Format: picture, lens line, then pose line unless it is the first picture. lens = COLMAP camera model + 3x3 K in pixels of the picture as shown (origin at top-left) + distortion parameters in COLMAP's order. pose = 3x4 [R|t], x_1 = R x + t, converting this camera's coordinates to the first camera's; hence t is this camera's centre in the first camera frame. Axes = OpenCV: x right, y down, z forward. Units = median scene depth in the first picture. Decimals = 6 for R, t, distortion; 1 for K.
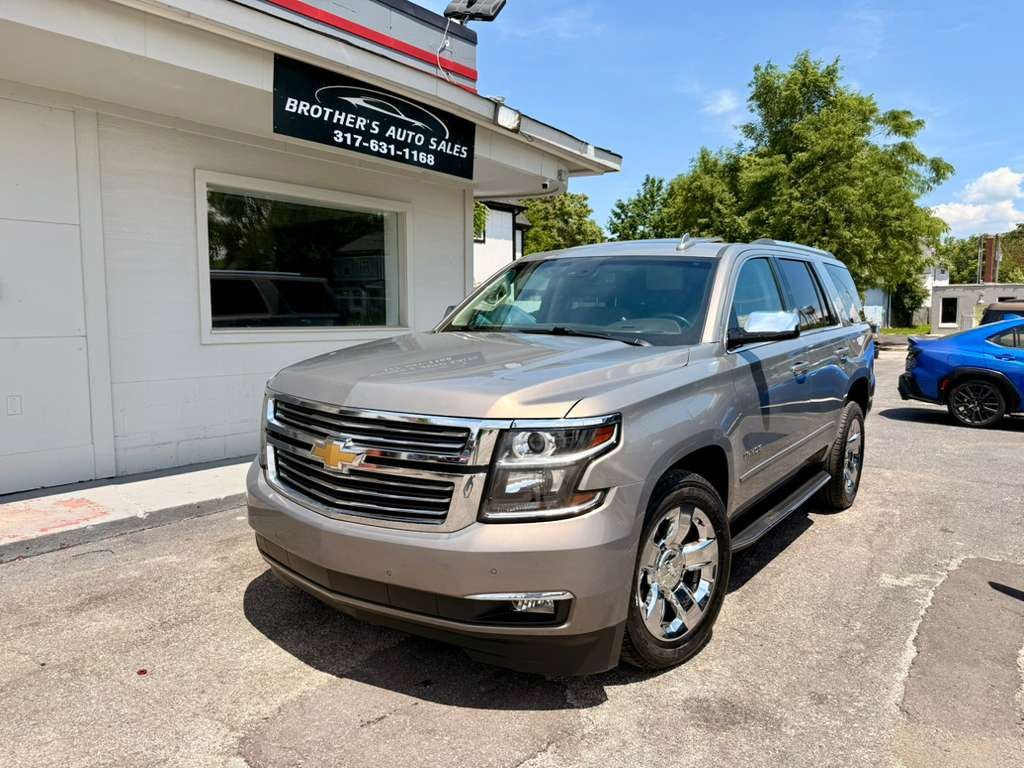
lens RADIAL K [[724.6, 0, 515.4], [0, 724.6, 389.1], [0, 0, 1]] dist [0.016232, -0.025069]
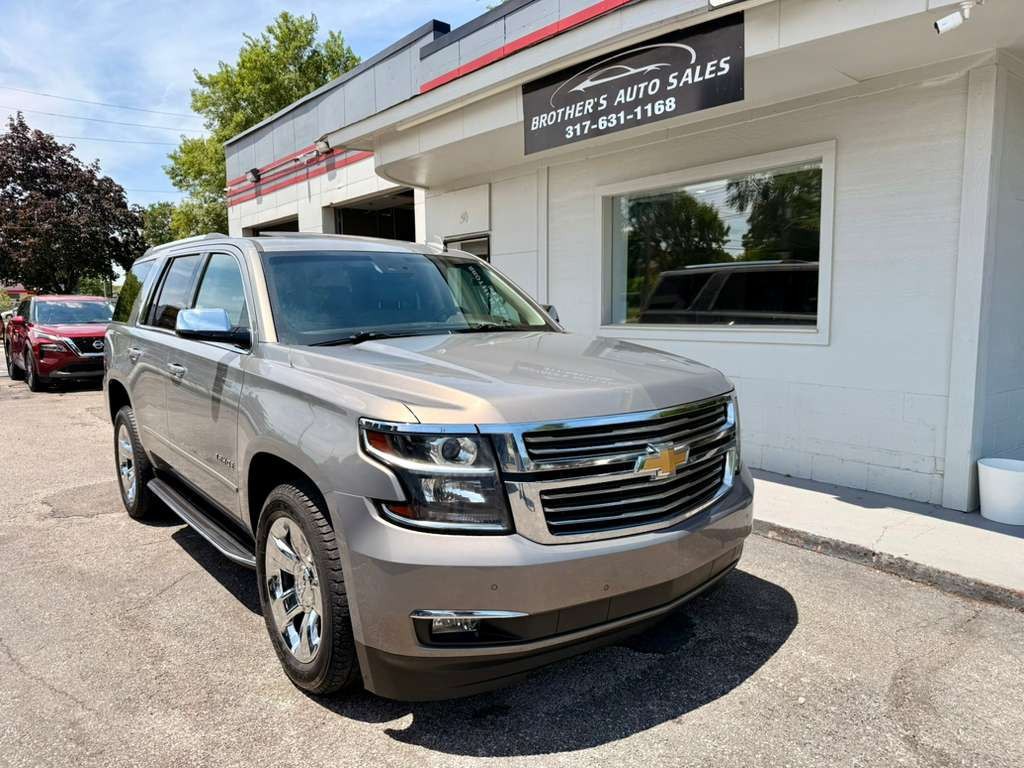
lens RADIAL K [[724.6, 0, 512.6], [0, 724.6, 389.6], [0, 0, 1]] dist [0.016232, -0.025069]
pose [[-0.227421, 0.106457, -0.967960, 0.732129], [-0.092899, 0.987101, 0.130389, -0.116482], [0.969355, 0.119575, -0.214598, 1.120075]]
